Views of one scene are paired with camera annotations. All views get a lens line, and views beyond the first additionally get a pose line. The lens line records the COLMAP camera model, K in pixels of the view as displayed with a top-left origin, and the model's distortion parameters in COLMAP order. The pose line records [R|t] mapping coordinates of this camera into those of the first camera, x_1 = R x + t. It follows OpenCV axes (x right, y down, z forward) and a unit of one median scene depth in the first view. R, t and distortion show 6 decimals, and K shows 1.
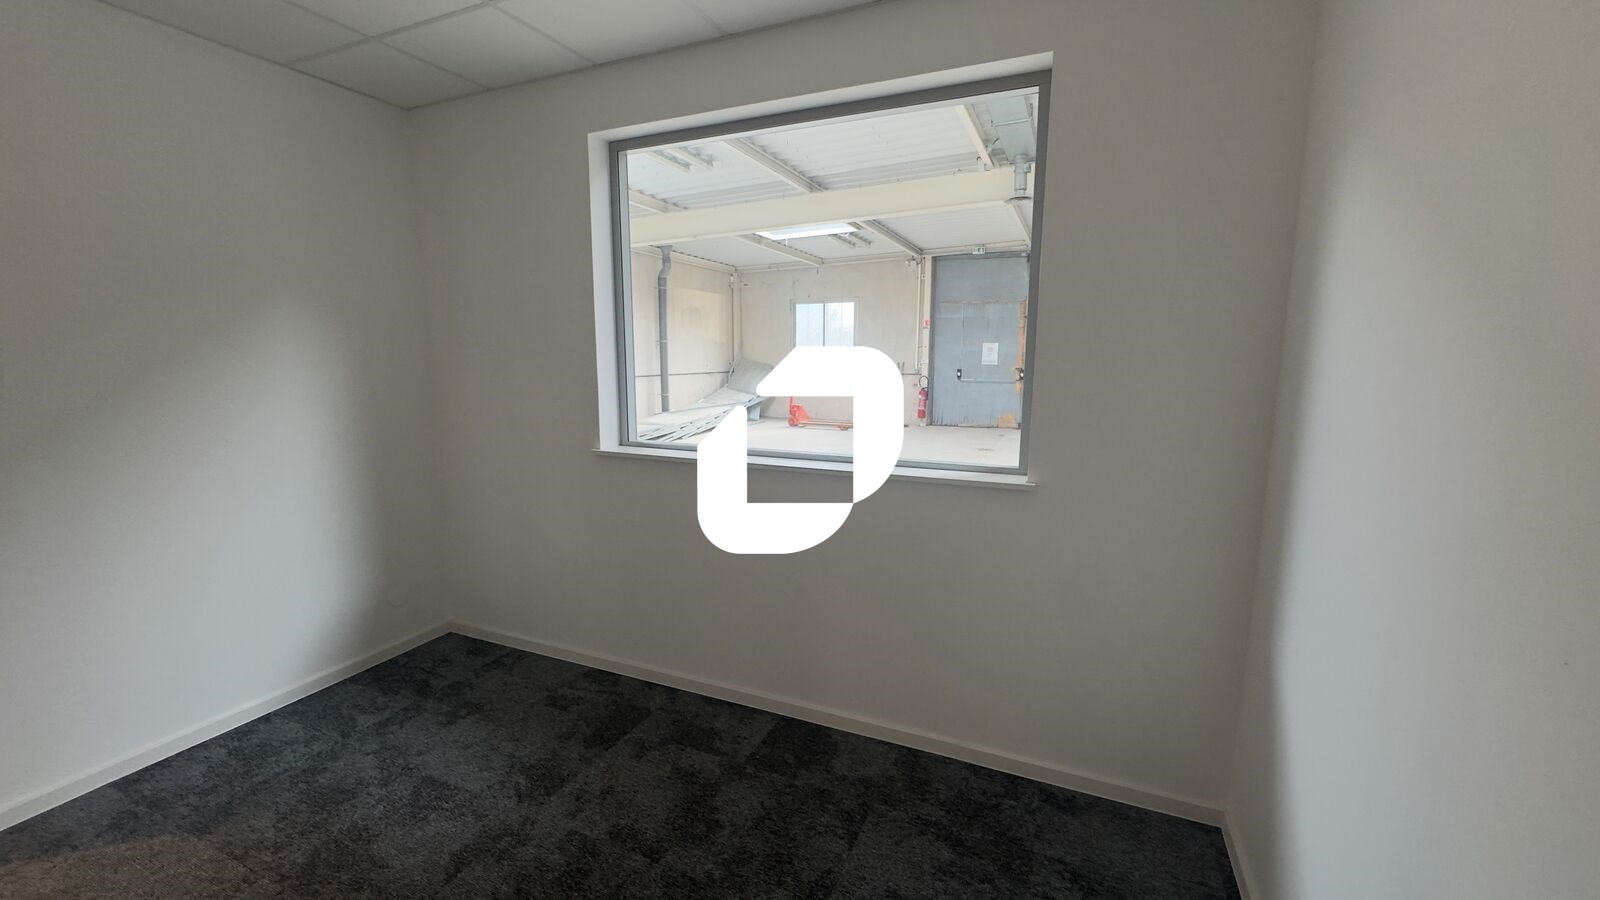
lens RADIAL K [[639.7, 0, 798.1], [0, 639.7, 455.5], [0, 0, 1]] dist [-0.003323, 0.000040]
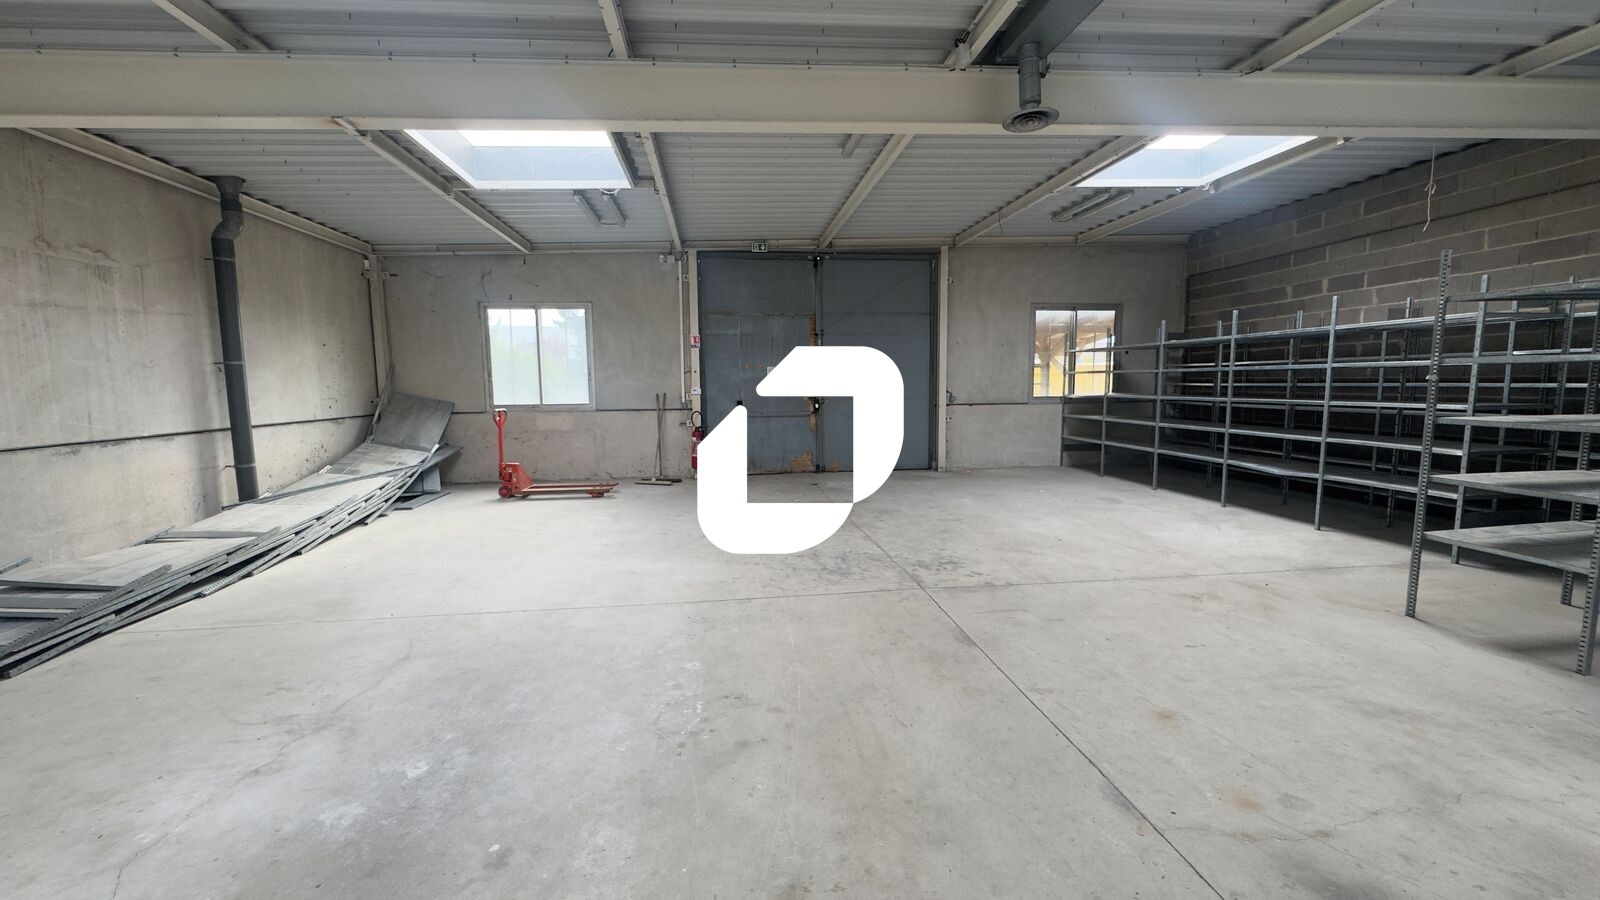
lens RADIAL K [[639.7, 0, 801.2], [0, 639.7, 452.1], [0, 0, 1]] dist [-0.003323, 0.000040]
pose [[0.853130, -0.070290, 0.516942, -0.088367], [0.097250, 0.994941, -0.025211, -0.048557], [-0.512554, 0.071781, 0.855649, 0.321217]]
